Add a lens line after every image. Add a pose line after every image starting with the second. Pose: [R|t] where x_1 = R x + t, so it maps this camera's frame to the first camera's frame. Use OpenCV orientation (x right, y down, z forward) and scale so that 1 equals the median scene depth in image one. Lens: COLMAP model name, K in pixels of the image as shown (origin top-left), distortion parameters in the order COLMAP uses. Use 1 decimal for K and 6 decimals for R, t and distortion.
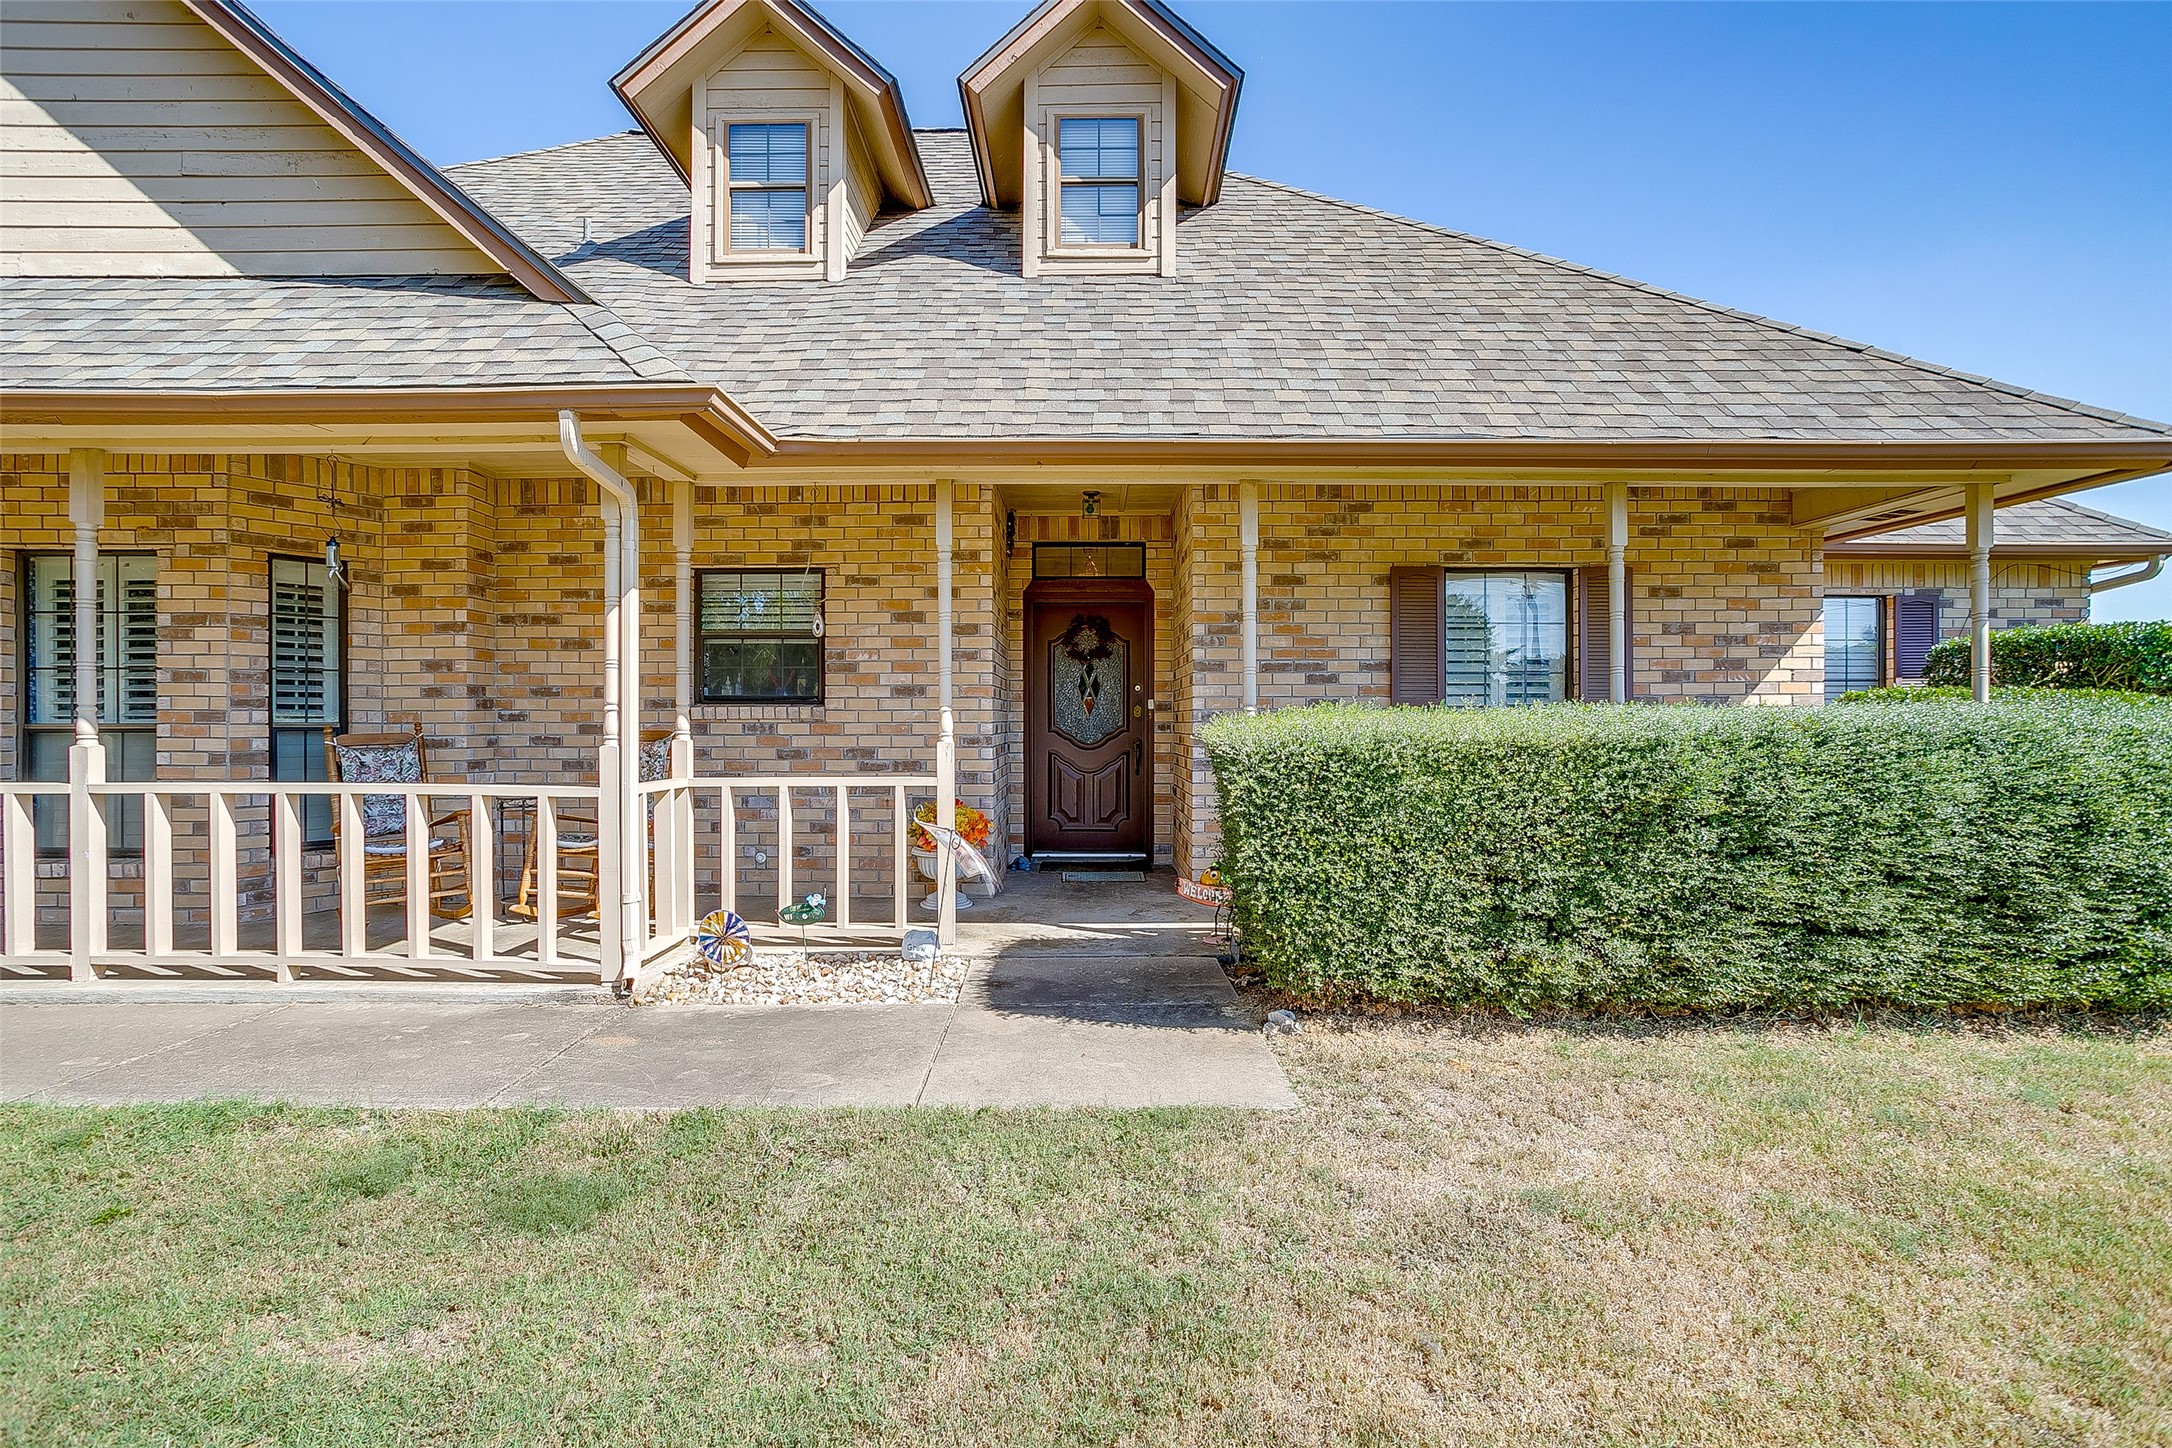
lens RADIAL K [[1079.2, 0, 1096.0], [0, 1079.2, 725.2], [0, 0, 1]] dist [-0.060552, 0.040439]
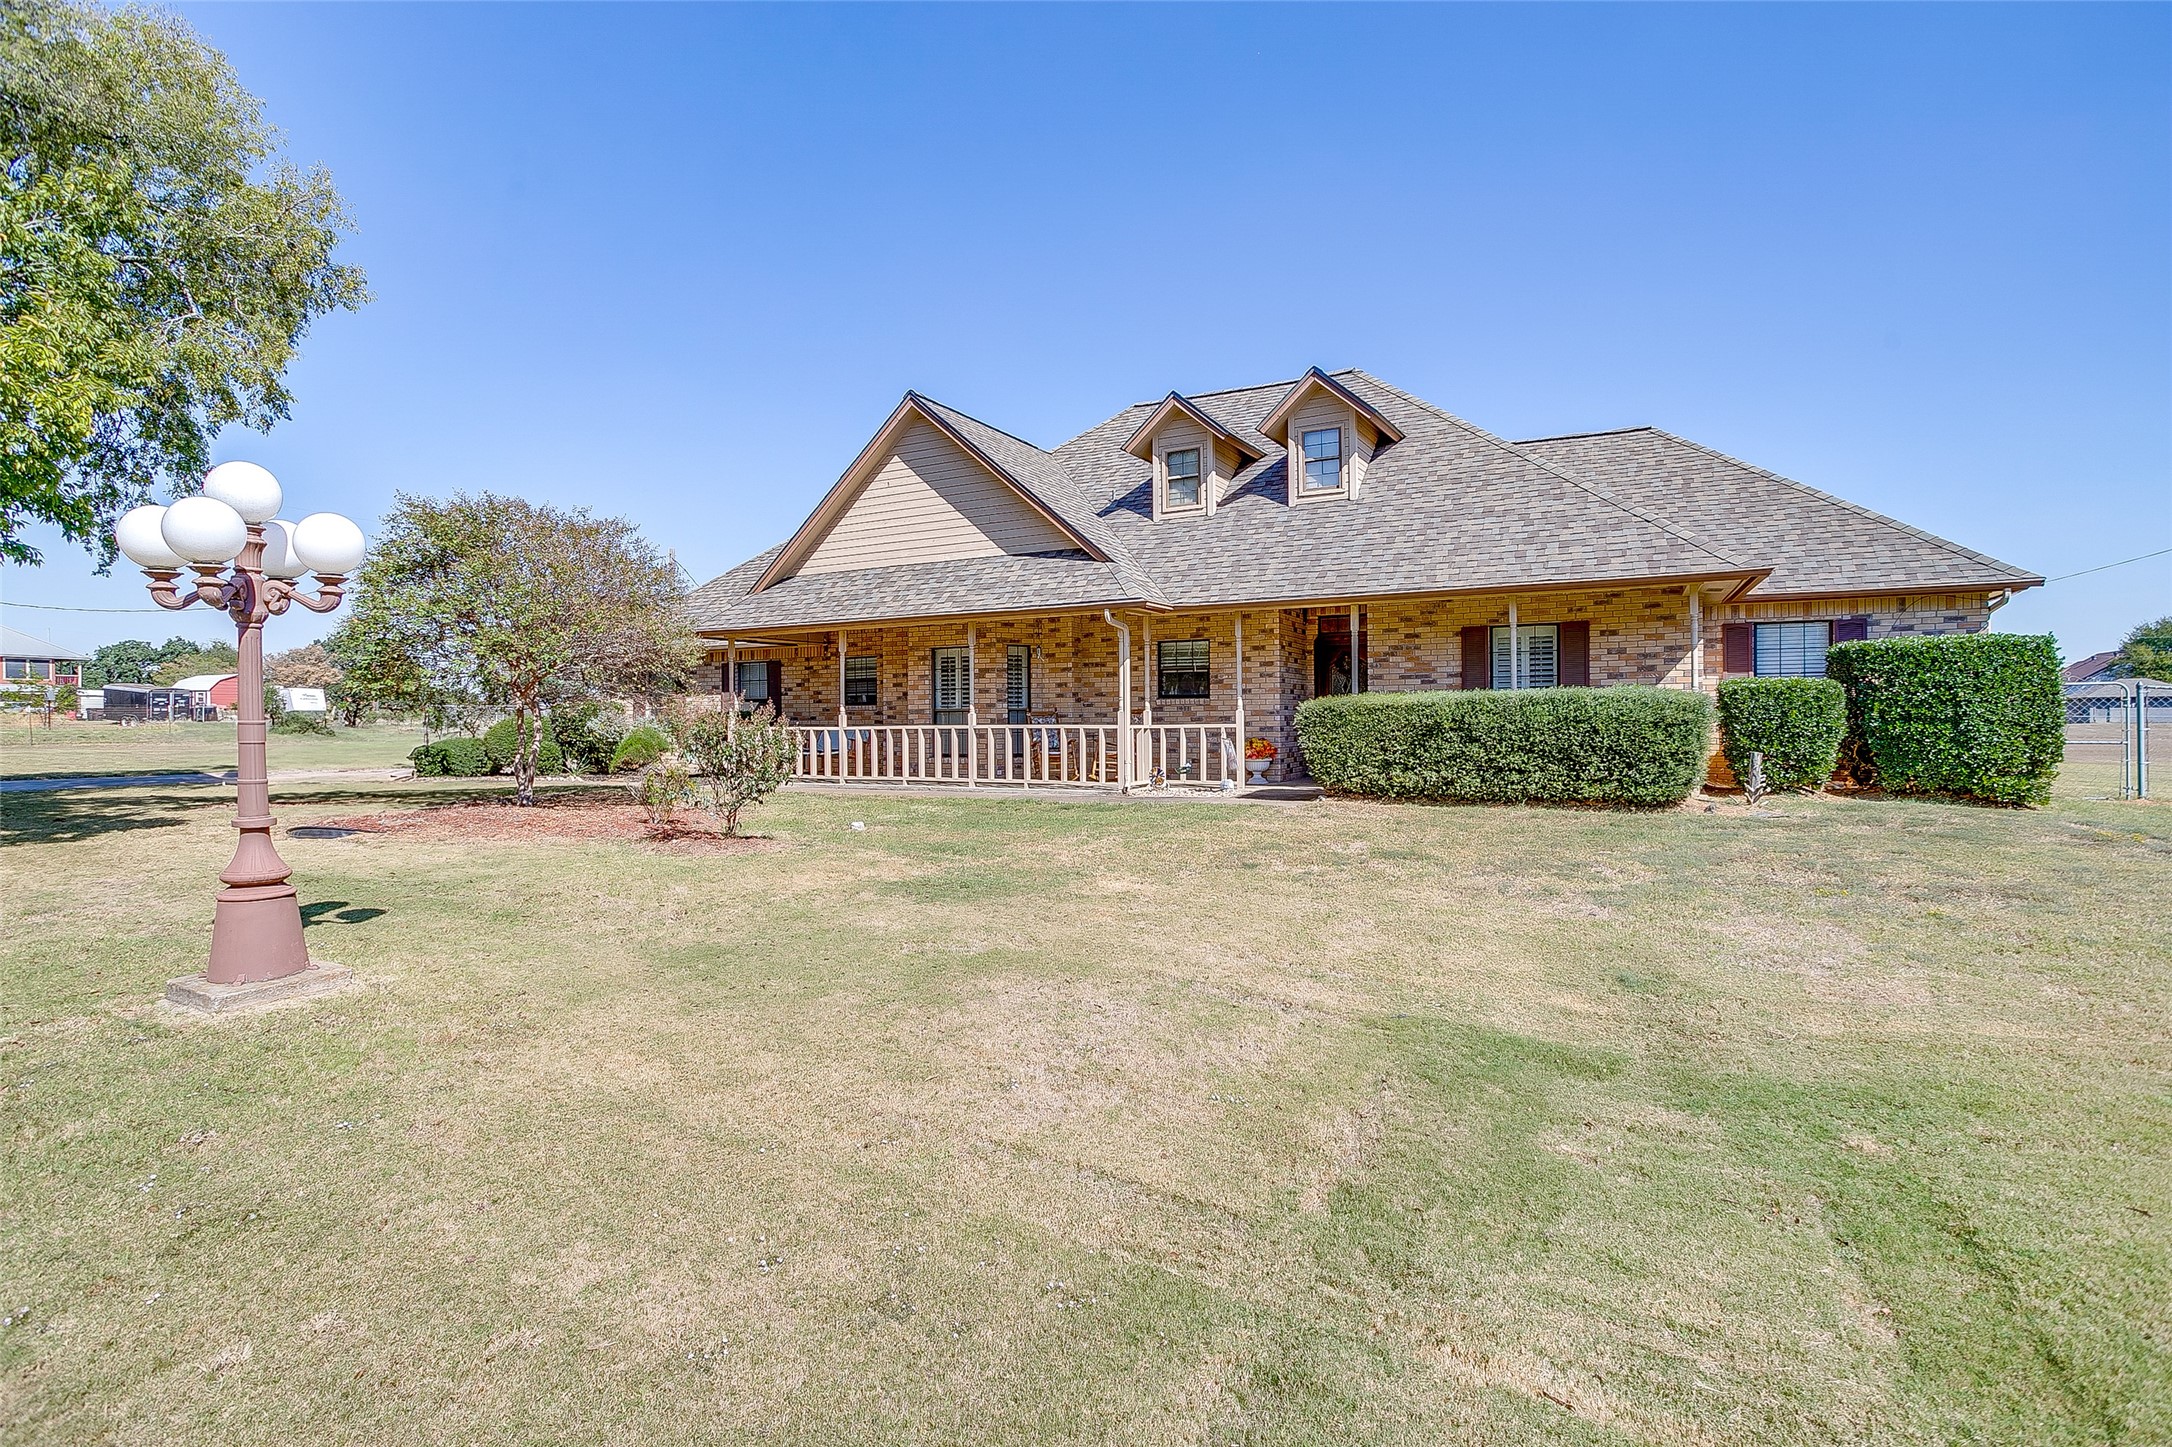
lens RADIAL K [[1079.2, 0, 1096.0], [0, 1079.2, 724.7], [0, 0, 1]] dist [-0.060552, 0.040439]
pose [[0.887970, -0.006847, -0.459850, 0.631178], [0.006232, 0.999977, -0.002856, 0.046413], [0.459859, -0.000330, 0.887992, -1.242254]]
